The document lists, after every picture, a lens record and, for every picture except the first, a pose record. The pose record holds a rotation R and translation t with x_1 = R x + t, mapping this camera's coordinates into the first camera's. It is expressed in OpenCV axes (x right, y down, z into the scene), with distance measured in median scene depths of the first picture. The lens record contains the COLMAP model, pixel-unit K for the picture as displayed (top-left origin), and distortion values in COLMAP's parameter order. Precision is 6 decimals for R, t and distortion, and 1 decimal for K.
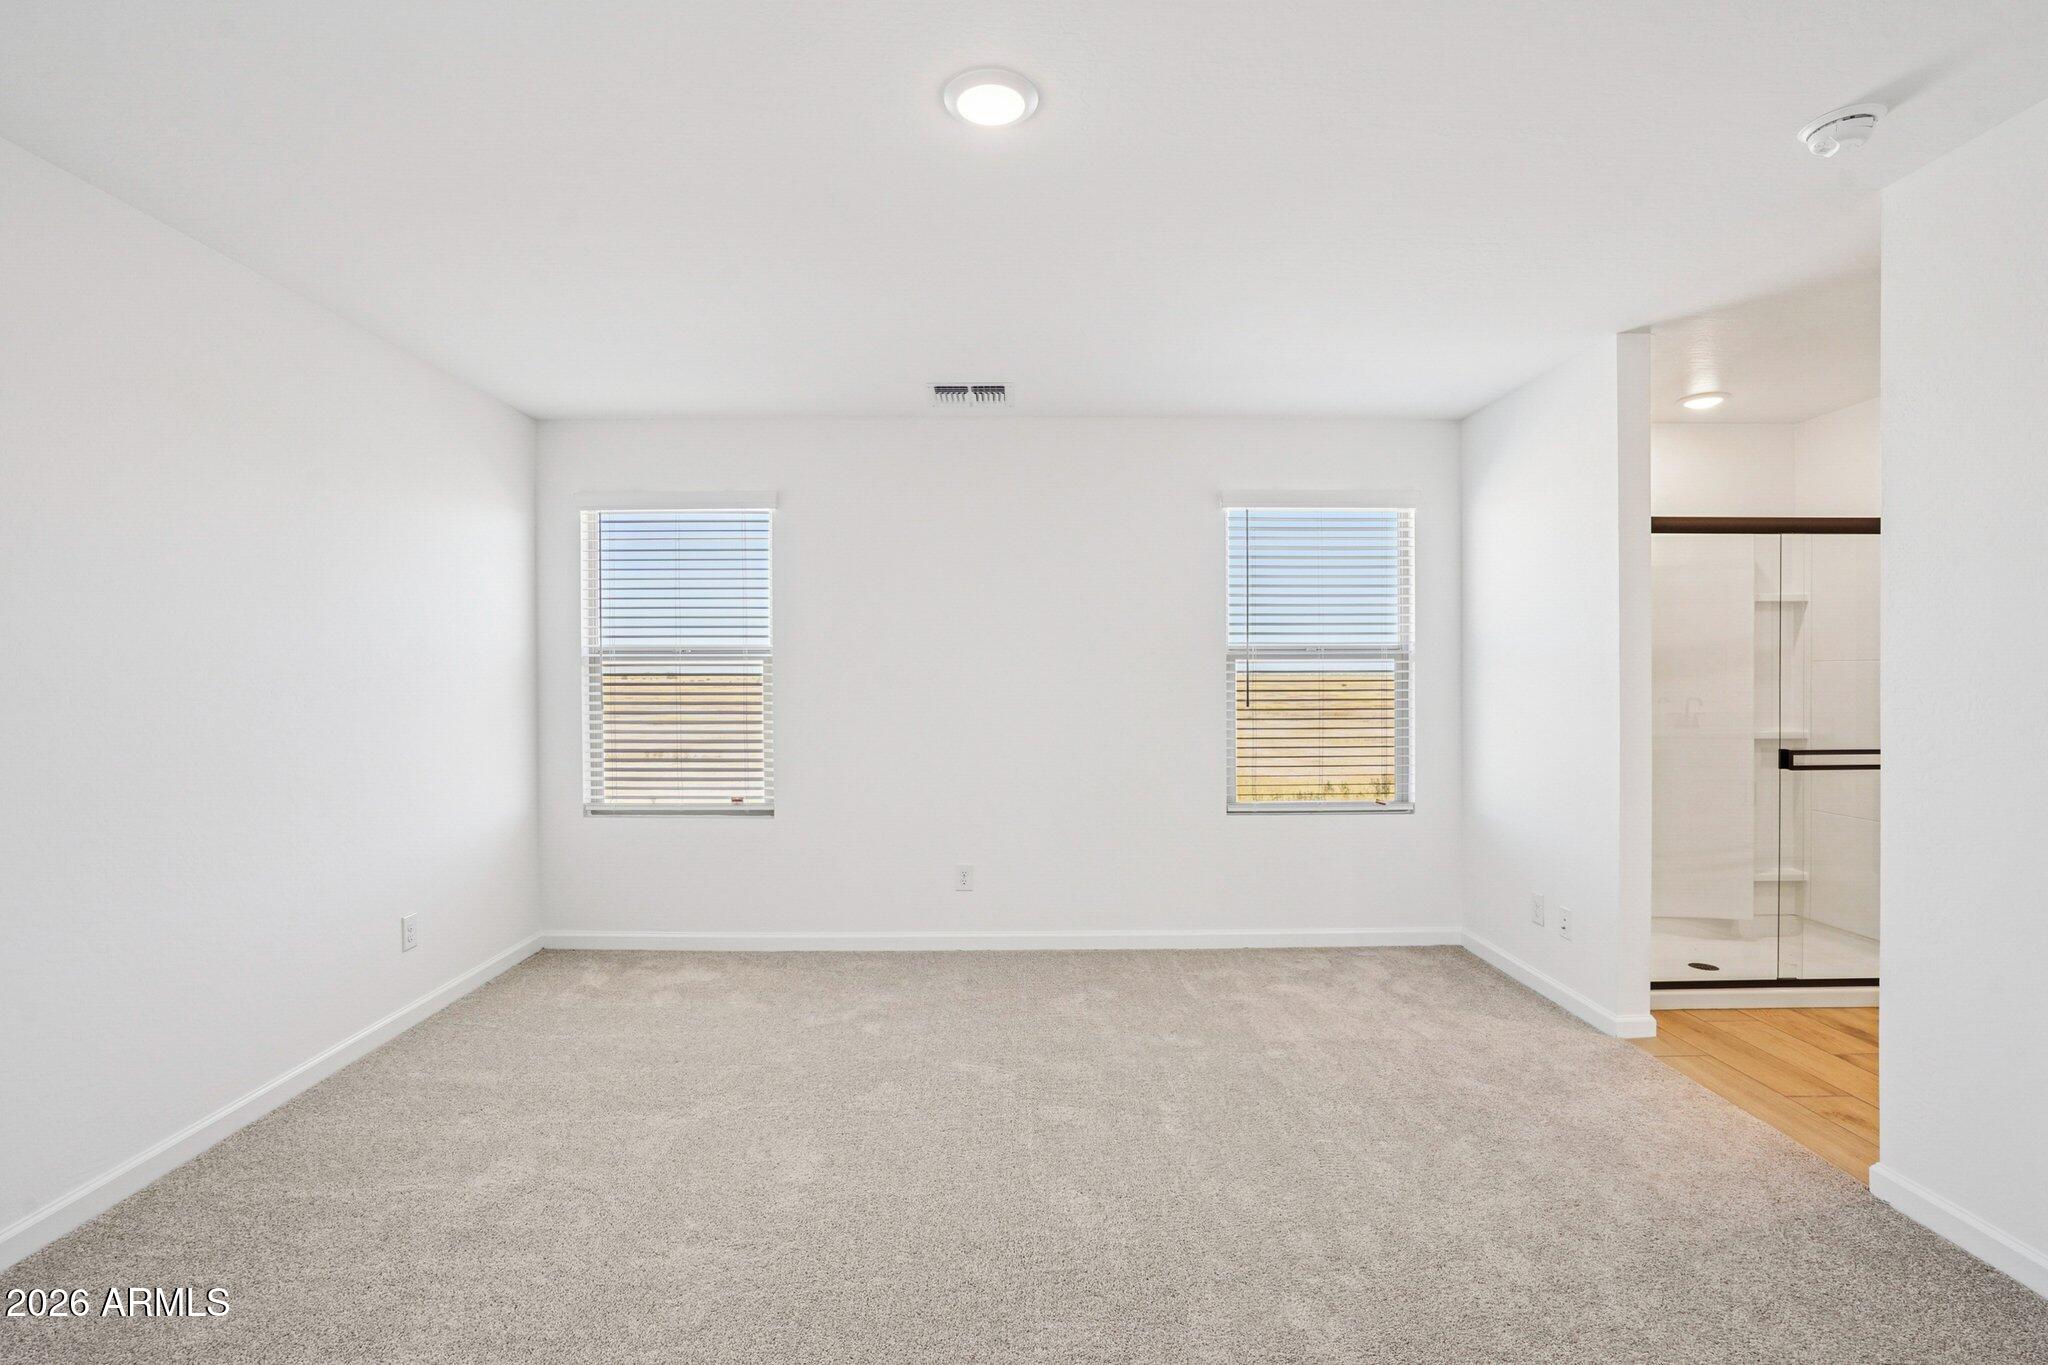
lens RADIAL K [[958.1, 0, 1003.0], [0, 958.1, 685.1], [0, 0, 1]] dist [-0.044360, 0.016893]
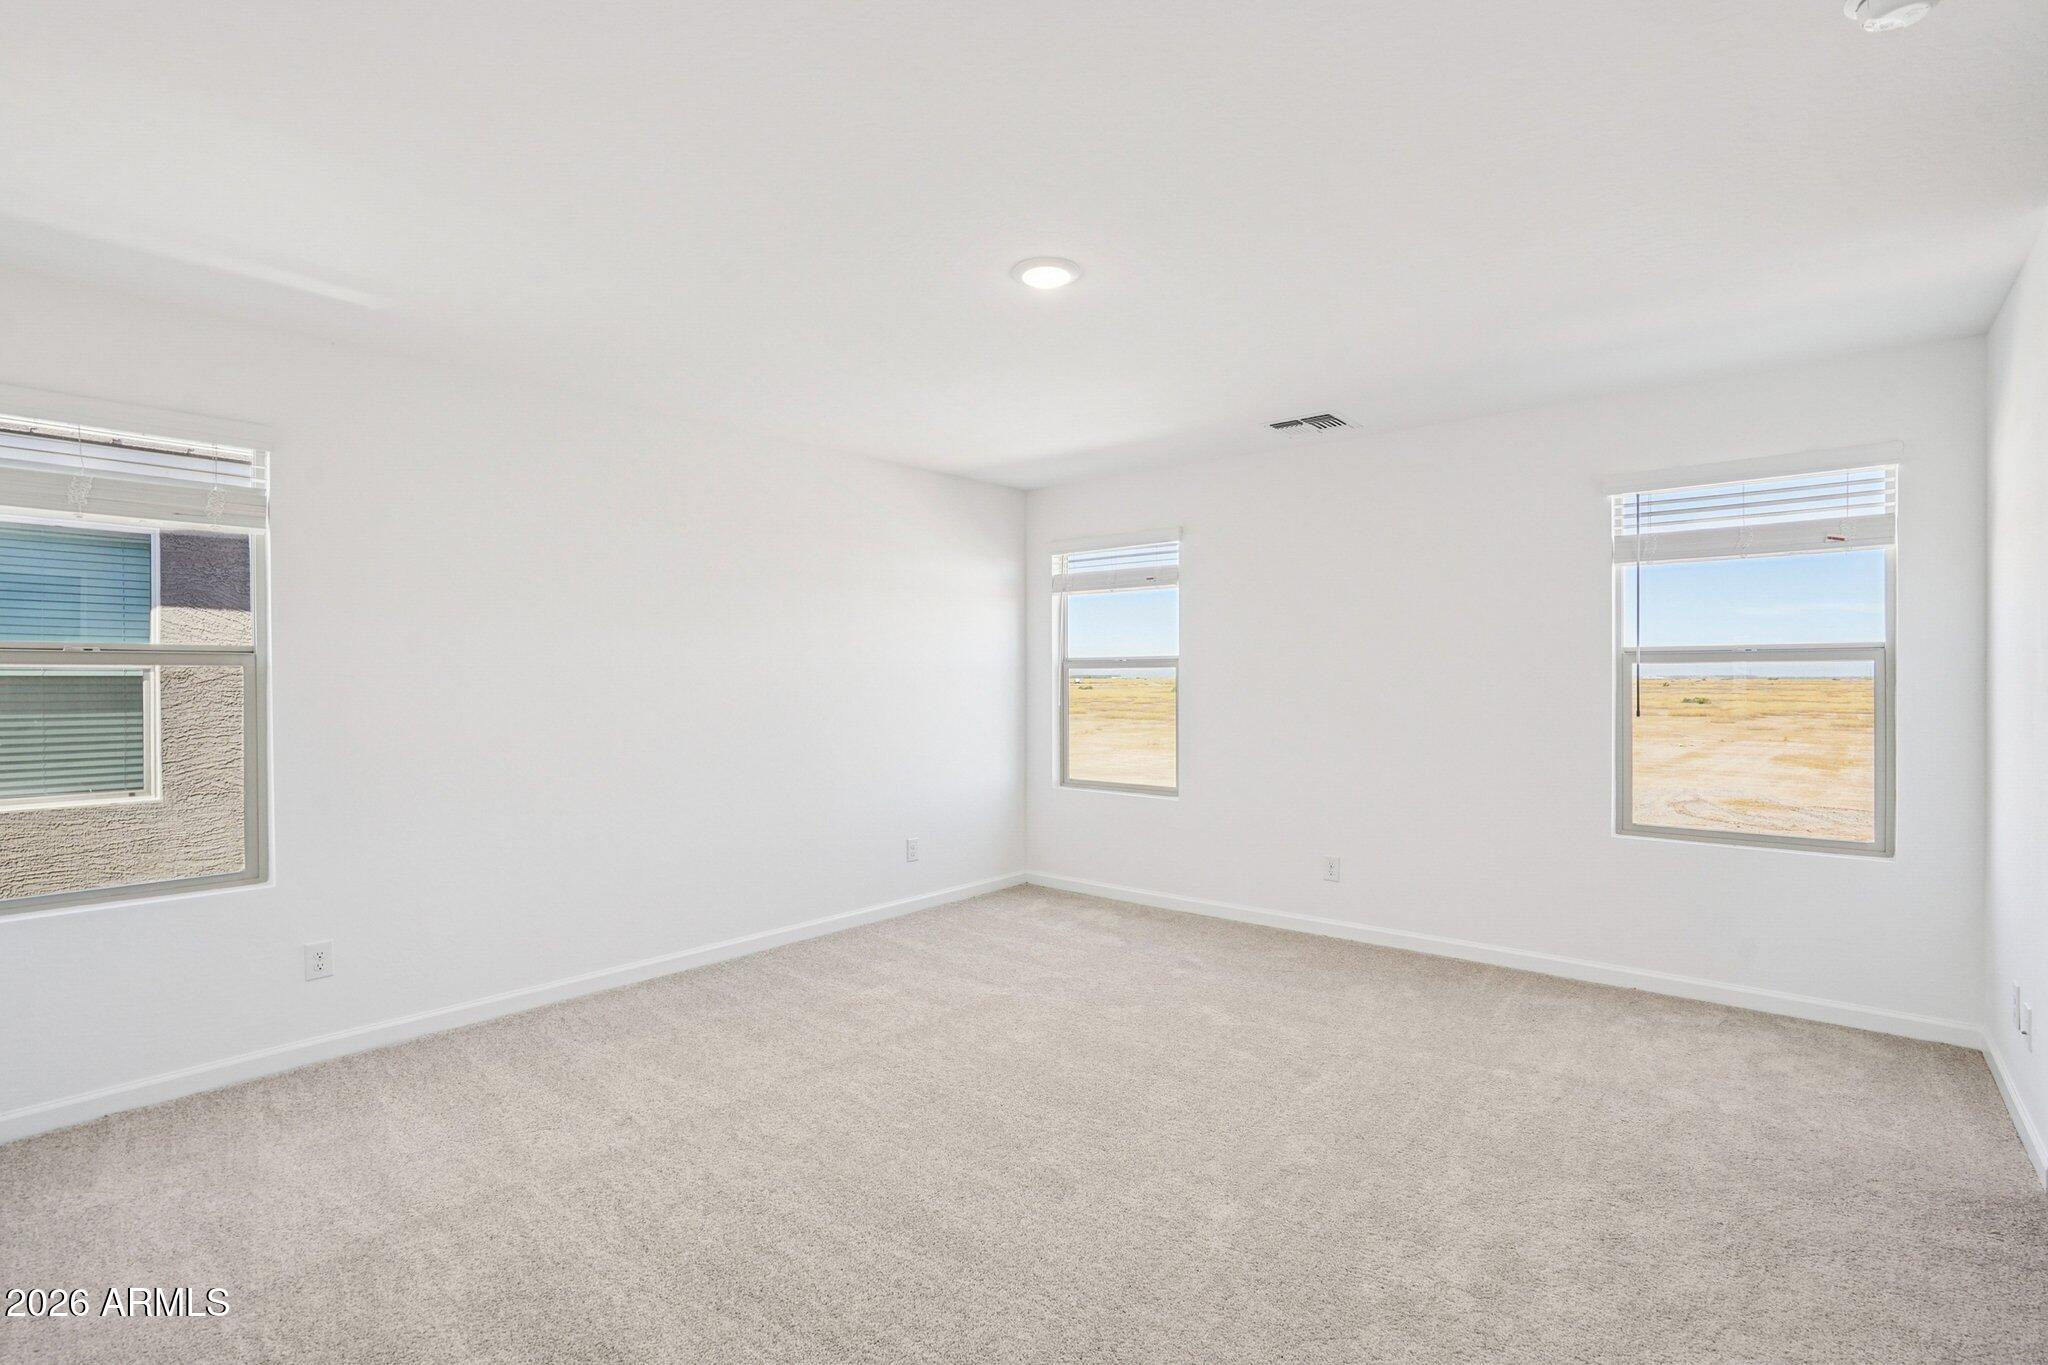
lens RADIAL K [[958.1, 0, 1005.1], [0, 958.1, 683.4], [0, 0, 1]] dist [-0.044360, 0.016893]
pose [[0.747601, 0.003815, -0.664137, 0.411539], [-0.008483, 0.999957, -0.003806, 0.000233], [0.664094, 0.008479, 0.747601, -0.042688]]
